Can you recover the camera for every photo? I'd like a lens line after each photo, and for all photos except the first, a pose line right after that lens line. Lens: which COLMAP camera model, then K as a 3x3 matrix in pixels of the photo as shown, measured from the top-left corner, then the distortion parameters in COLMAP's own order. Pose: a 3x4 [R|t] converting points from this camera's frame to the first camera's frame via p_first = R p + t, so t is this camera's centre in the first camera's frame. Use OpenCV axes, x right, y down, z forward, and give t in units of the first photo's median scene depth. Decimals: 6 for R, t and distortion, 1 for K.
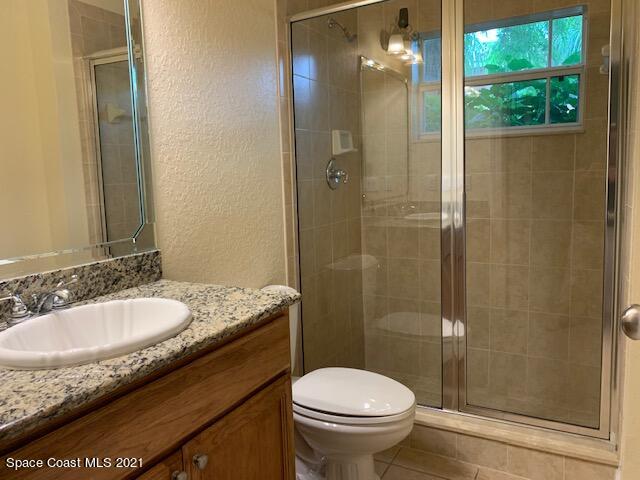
lens RADIAL K [[501.2, 0, 316.2], [0, 501.2, 237.0], [0, 0, 1]] dist [0.019631, -0.019064]
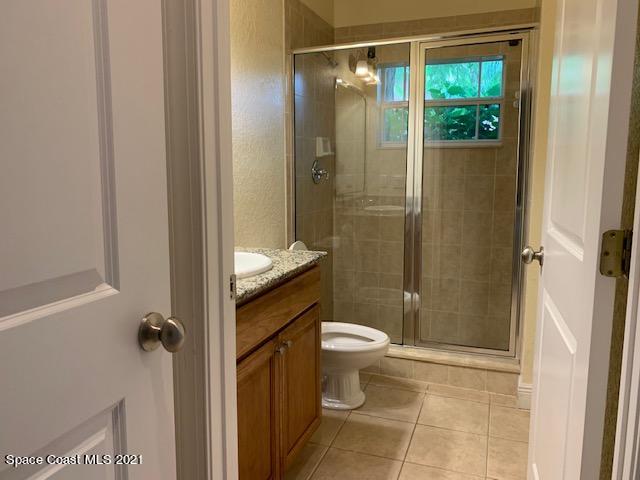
lens RADIAL K [[501.2, 0, 322.5], [0, 501.2, 242.3], [0, 0, 1]] dist [0.019631, -0.019064]
pose [[0.987993, 0.009402, 0.154210, -0.148865], [-0.012159, 0.999783, 0.016941, 0.031282], [-0.154017, -0.018612, 0.987893, -0.262134]]
